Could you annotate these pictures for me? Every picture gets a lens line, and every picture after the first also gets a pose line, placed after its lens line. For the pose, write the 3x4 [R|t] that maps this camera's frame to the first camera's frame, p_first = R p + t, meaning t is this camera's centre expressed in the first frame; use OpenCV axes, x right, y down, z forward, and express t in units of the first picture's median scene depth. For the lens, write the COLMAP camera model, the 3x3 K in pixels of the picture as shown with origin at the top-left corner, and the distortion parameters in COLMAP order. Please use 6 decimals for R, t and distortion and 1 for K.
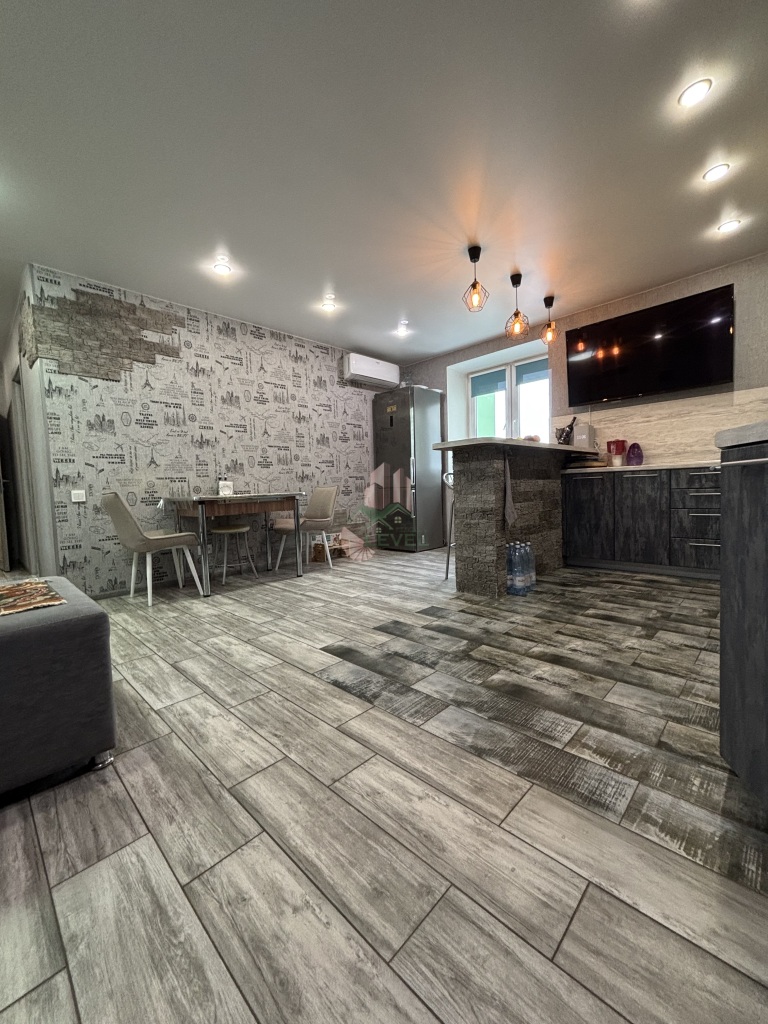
lens RADIAL K [[412.2, 0, 386.2], [0, 412.2, 510.7], [0, 0, 1]] dist [0.000954, 0.000042]
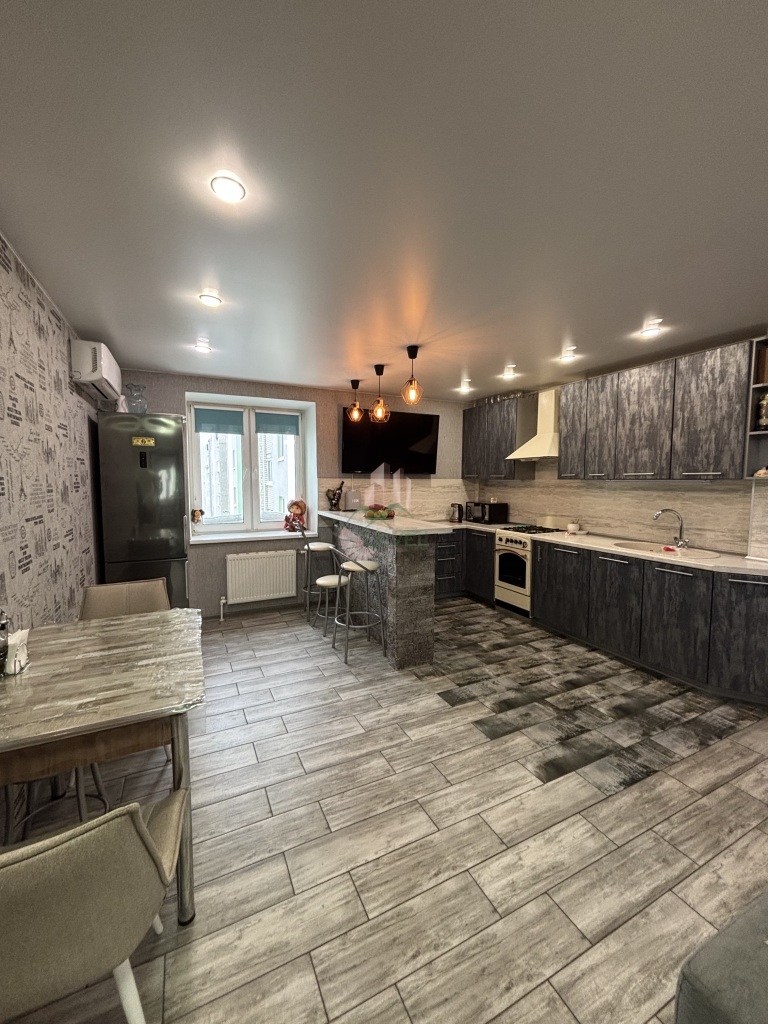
lens RADIAL K [[412.2, 0, 386.2], [0, 412.2, 510.7], [0, 0, 1]] dist [0.000954, 0.000042]
pose [[0.337068, -0.034096, 0.940863, -1.096774], [0.042208, 0.998886, 0.021078, -0.310949], [-0.940534, 0.032608, 0.338132, 0.946879]]
